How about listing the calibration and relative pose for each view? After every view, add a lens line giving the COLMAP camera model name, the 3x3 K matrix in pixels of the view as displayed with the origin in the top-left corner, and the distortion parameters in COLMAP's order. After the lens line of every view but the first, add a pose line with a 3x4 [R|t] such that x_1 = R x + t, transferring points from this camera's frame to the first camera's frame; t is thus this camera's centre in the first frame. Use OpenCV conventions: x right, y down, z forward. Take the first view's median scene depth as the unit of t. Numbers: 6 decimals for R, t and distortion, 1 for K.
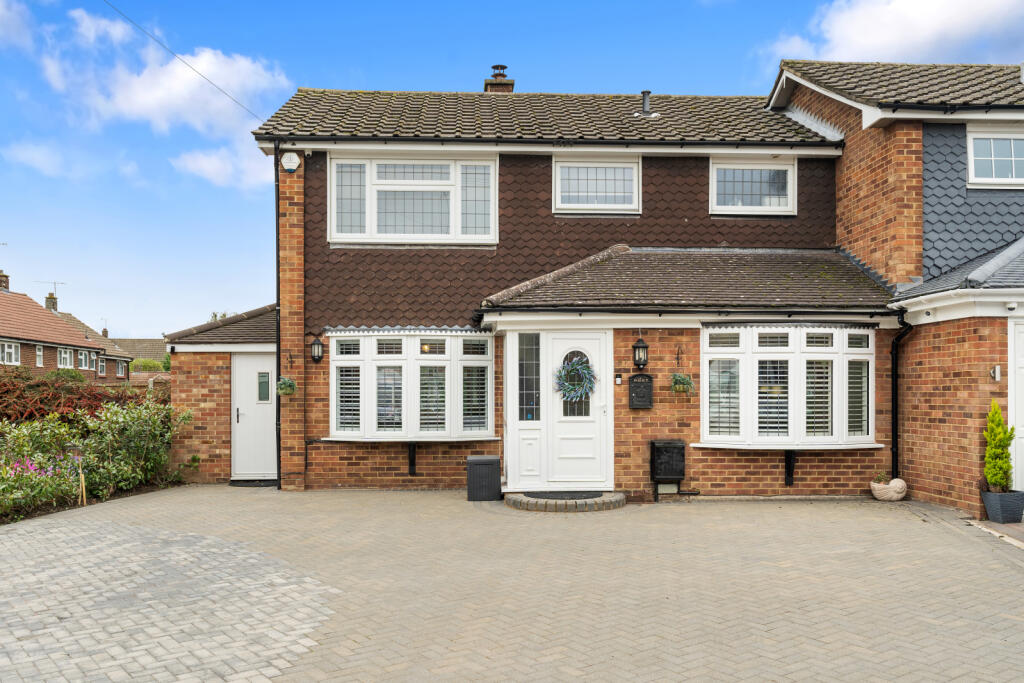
lens RADIAL K [[929.5, 0, 512.2], [0, 929.5, 392.1], [0, 0, 1]] dist [0.004979, 0.004296]
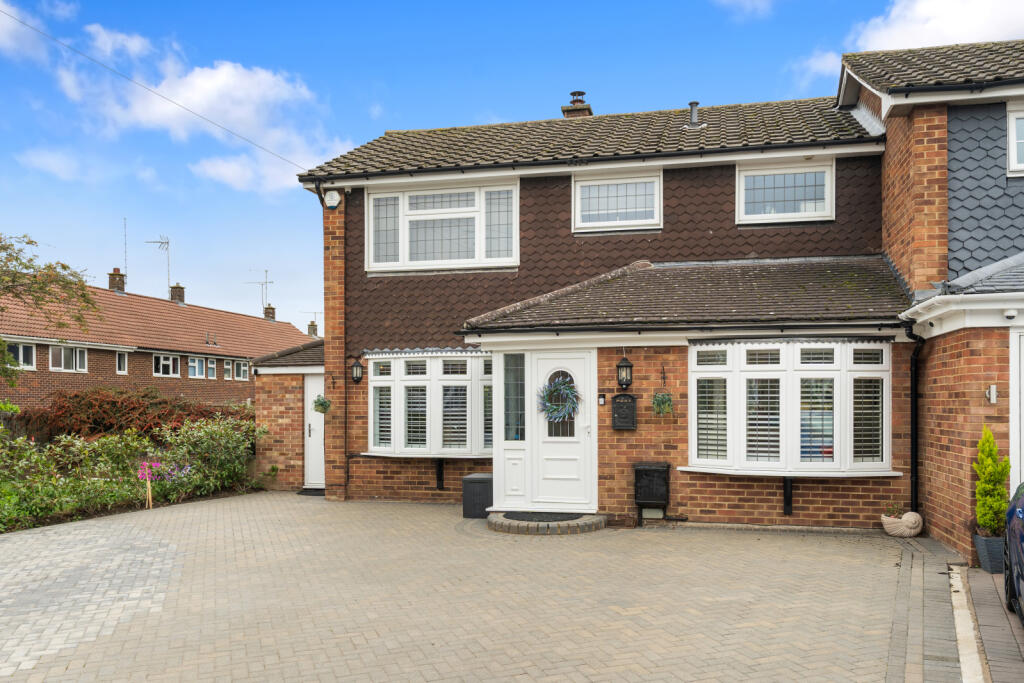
lens RADIAL K [[844.3, 0, 512.0], [0, 844.3, 401.9], [0, 0, 1]] dist [0.002851, 0.002505]
pose [[0.959034, 0.000039, -0.283290, 0.246702], [0.000061, 1.000000, 0.000344, -0.010406], [0.283290, -0.000347, 0.959034, 0.110078]]
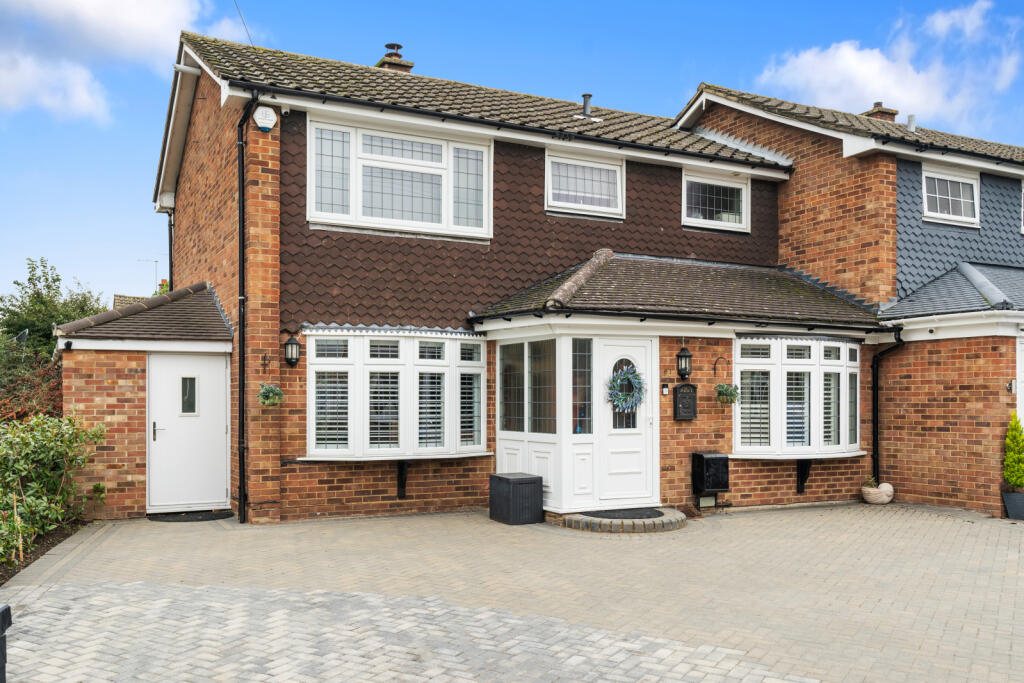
lens RADIAL K [[904.1, 0, 511.5], [0, 904.1, 397.1], [0, 0, 1]] dist [0.005767, -0.000975]
pose [[0.912016, 0.003290, 0.410141, -0.368733], [-0.001866, 0.999991, -0.003871, -0.001820], [-0.410150, 0.002765, 0.912014, 0.194109]]
